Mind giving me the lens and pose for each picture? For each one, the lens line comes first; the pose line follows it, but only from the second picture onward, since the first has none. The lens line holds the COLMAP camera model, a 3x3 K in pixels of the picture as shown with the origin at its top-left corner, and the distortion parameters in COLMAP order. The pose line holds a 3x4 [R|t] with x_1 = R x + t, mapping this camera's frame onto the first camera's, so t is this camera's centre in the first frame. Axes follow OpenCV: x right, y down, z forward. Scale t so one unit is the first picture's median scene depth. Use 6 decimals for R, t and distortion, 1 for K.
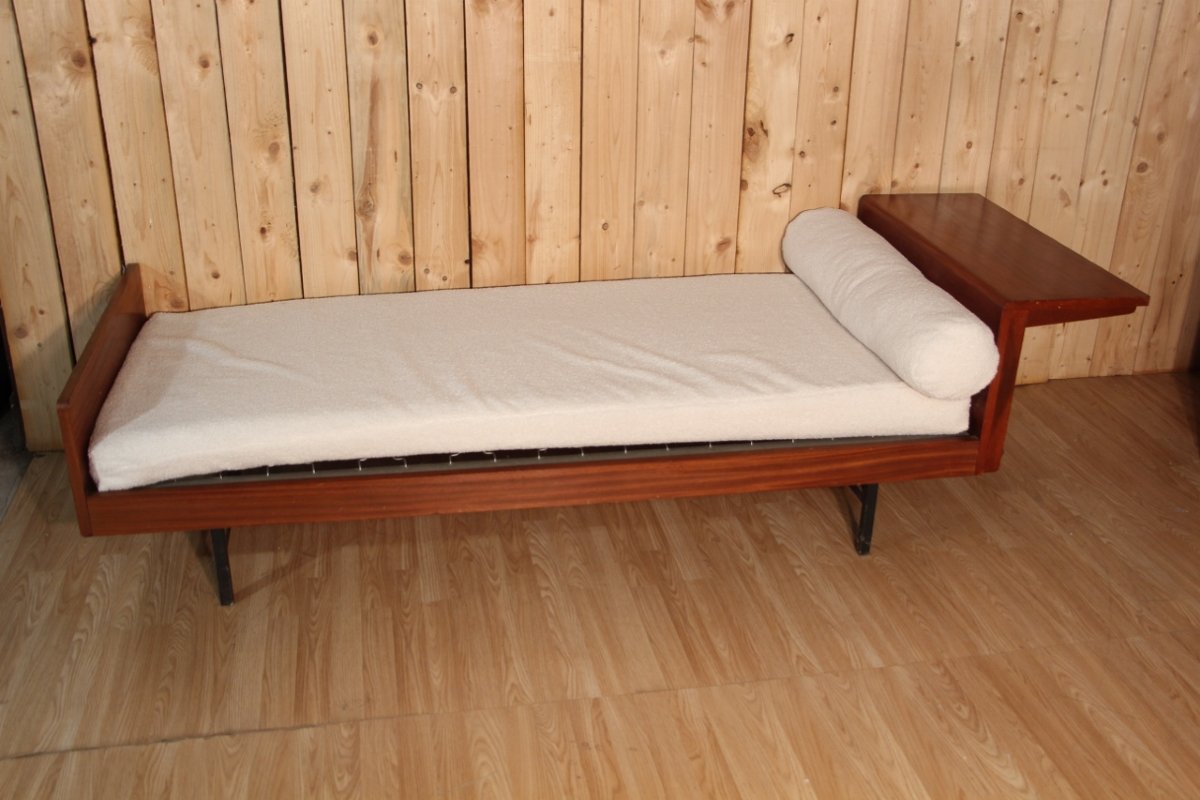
lens RADIAL K [[1260.0, 0, 606.6], [0, 1260.0, 401.8], [0, 0, 1]] dist [-0.114862, 0.294645]
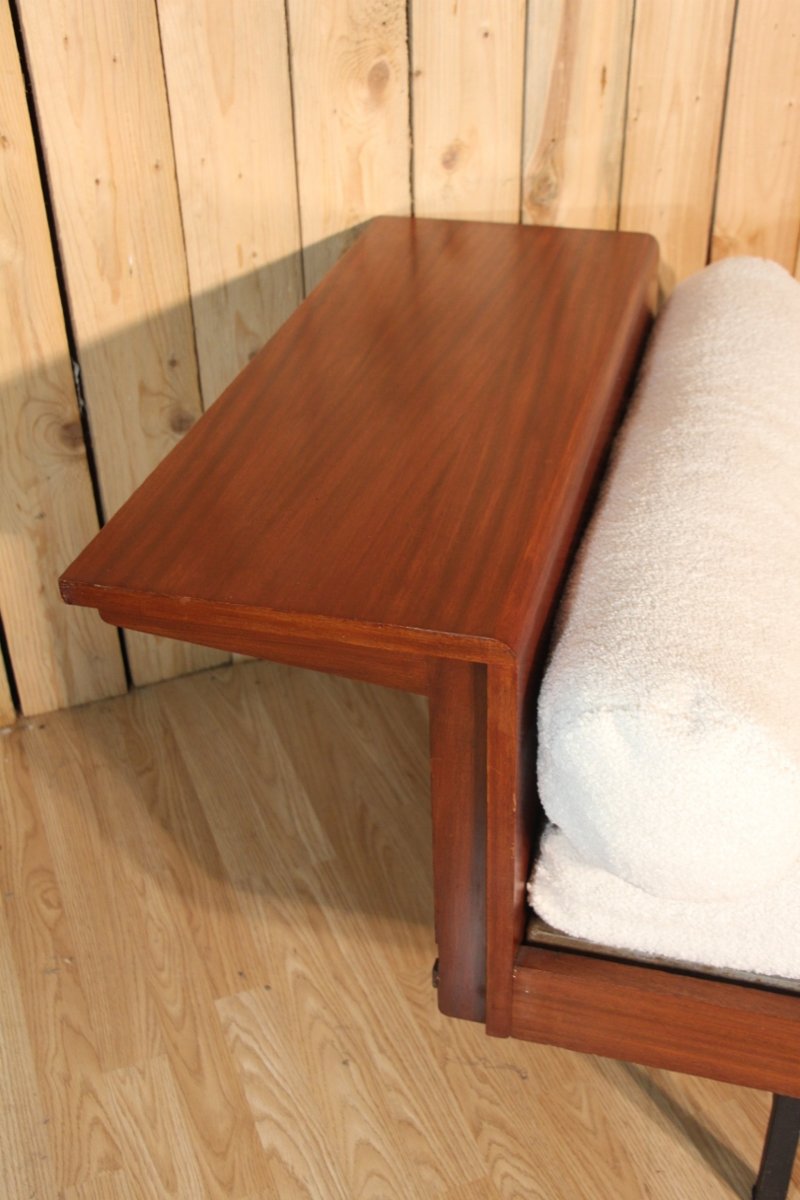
lens RADIAL K [[1365.9, 0, 401.2], [0, 1365.9, 621.1], [0, 0, 1]] dist [0.003831, 0.010642]
pose [[0.983579, -0.128394, 0.126839, -0.355599], [0.104066, 0.977654, 0.182654, -0.097361], [-0.147456, -0.166455, 0.974961, 0.470237]]
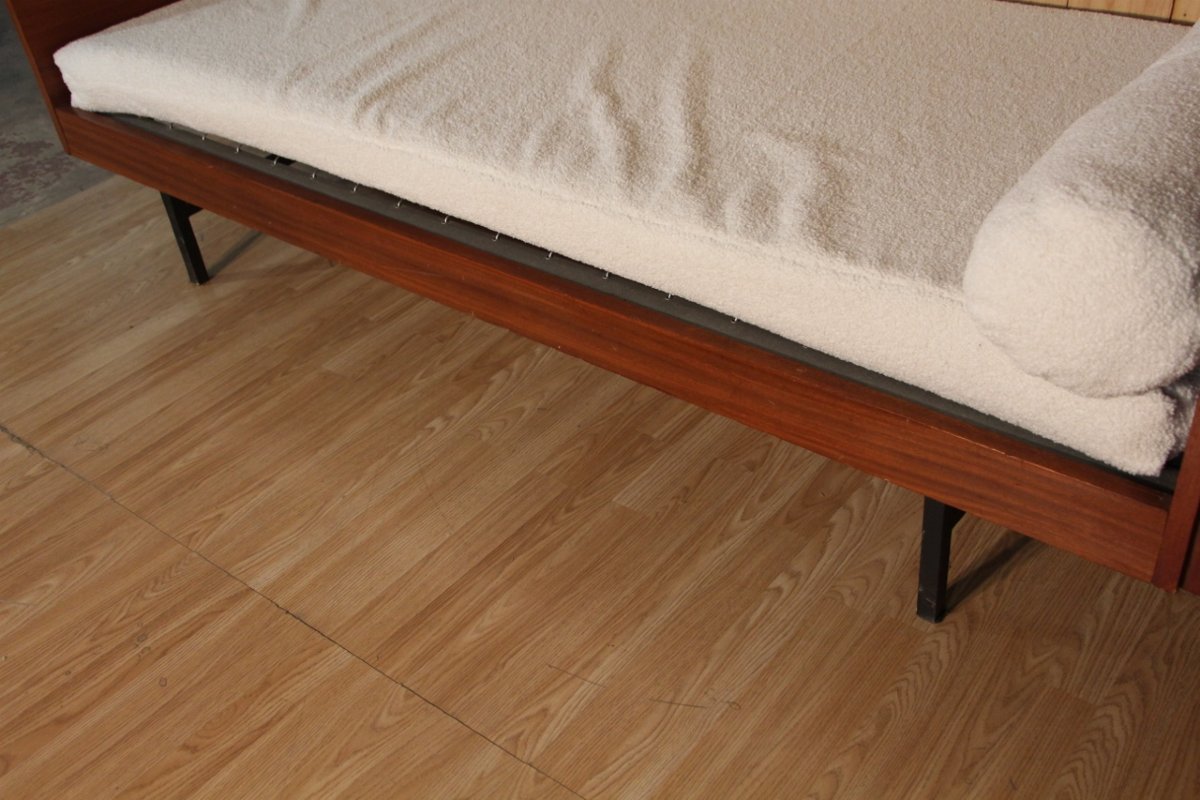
lens RADIAL K [[1237.9, 0, 600.5], [0, 1237.9, 428.5], [0, 0, 1]] dist [-0.006519, -0.000715]
pose [[0.641858, 0.402213, -0.652873, 0.390943], [-0.220661, 0.912266, 0.345078, -0.081726], [0.734389, -0.077428, 0.674298, 0.553449]]
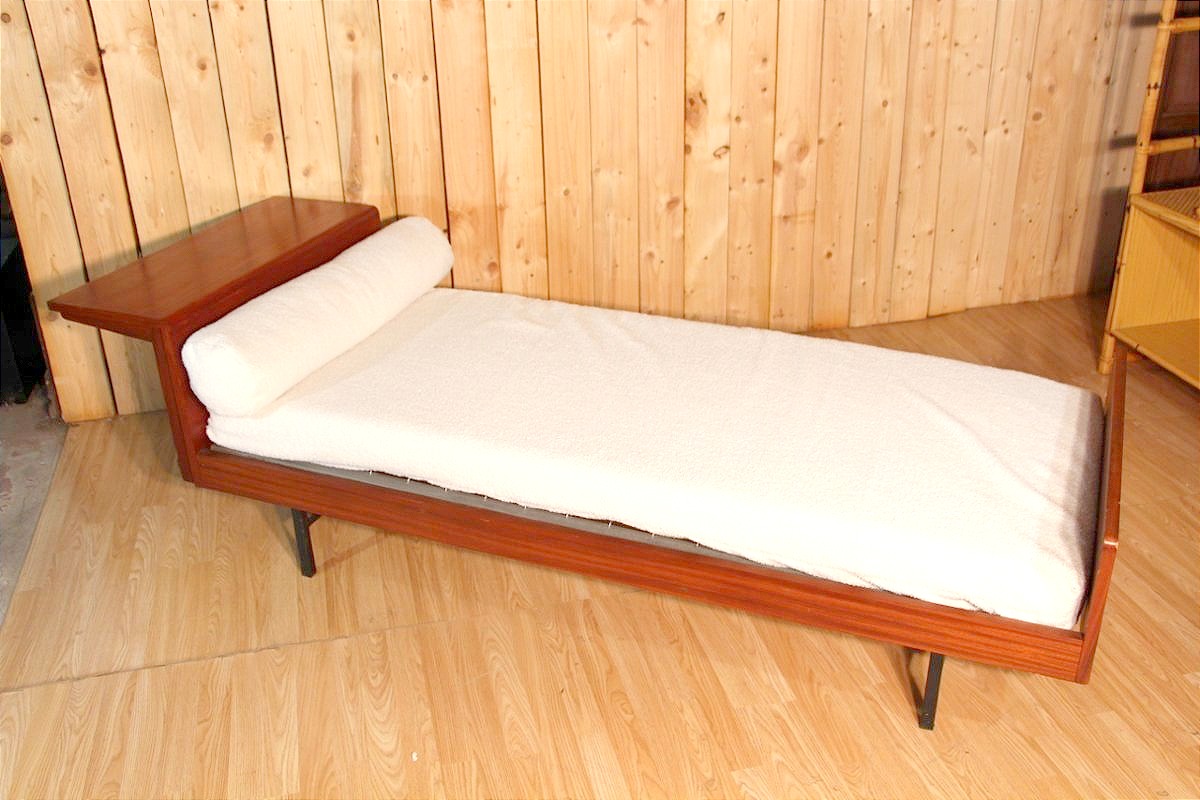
lens RADIAL K [[1203.4, 0, 604.9], [0, 1203.4, 401.9], [0, 0, 1]] dist [-0.128523, 0.269796]
pose [[0.997888, -0.057557, 0.030111, -0.011012], [0.056411, 0.997700, 0.037592, 0.009400], [-0.032205, -0.035814, 0.998839, -0.085216]]
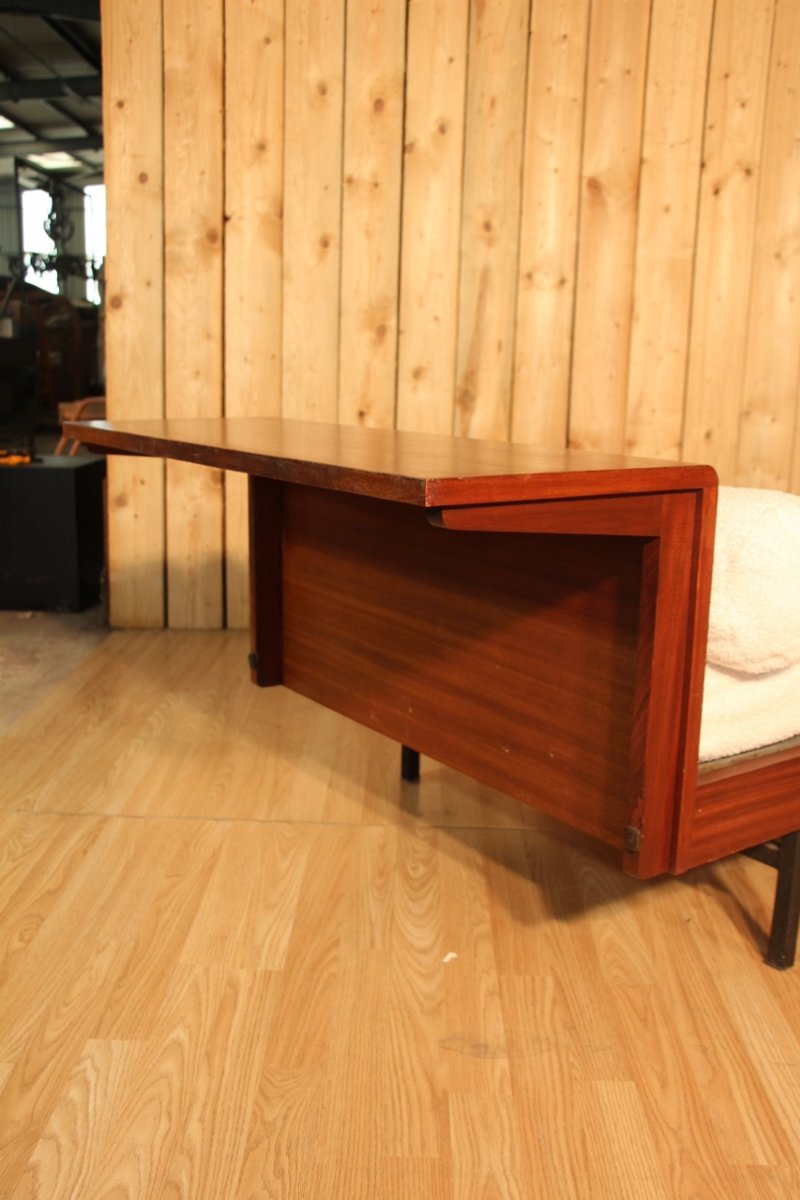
lens RADIAL K [[1145.8, 0, 406.4], [0, 1145.8, 621.2], [0, 0, 1]] dist [-0.141267, 0.198747]
pose [[0.980161, 0.053972, -0.190715, -0.059728], [-0.091338, 0.976947, -0.192953, 0.205092], [0.175904, 0.206545, 0.962495, 0.171188]]
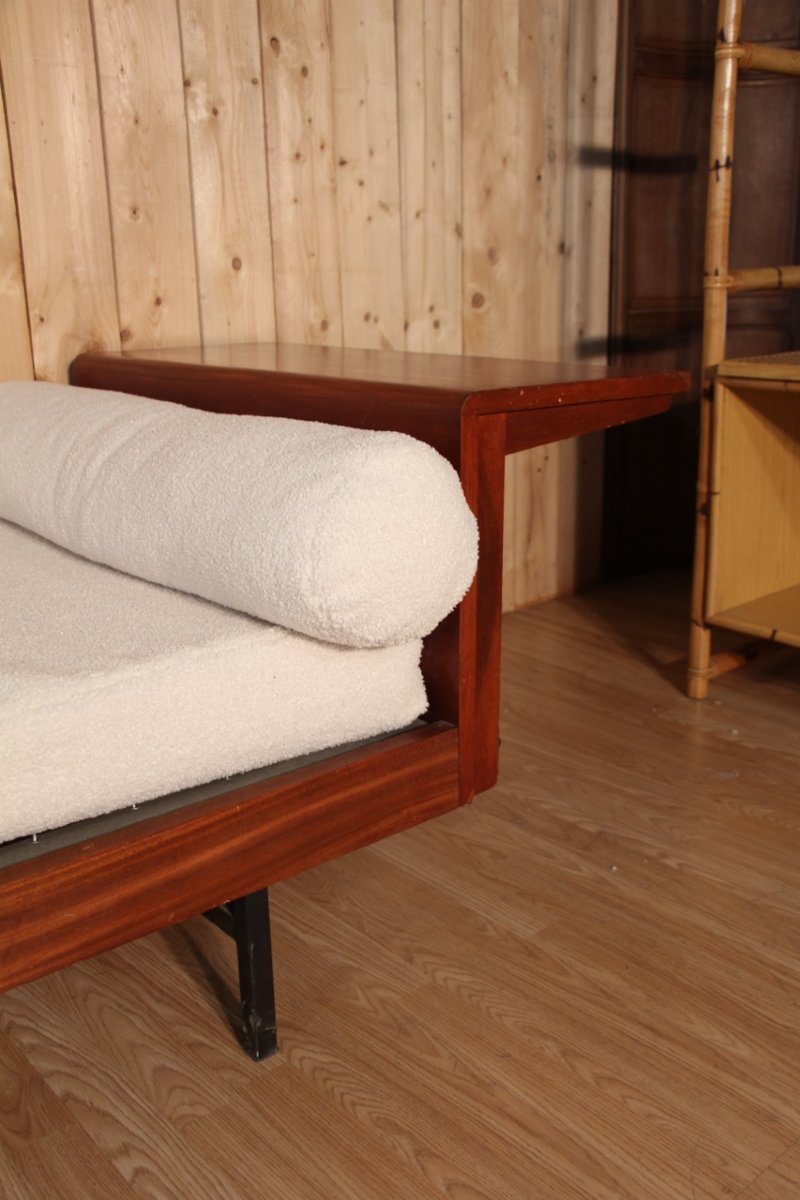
lens RADIAL K [[1145.8, 0, 406.4], [0, 1145.8, 621.2], [0, 0, 1]] dist [-0.141267, 0.198747]
pose [[0.866823, -0.179444, 0.465207, 0.091221], [0.236660, 0.969273, -0.067093, 0.015706], [-0.438874, 0.168254, 0.882655, 0.588093]]
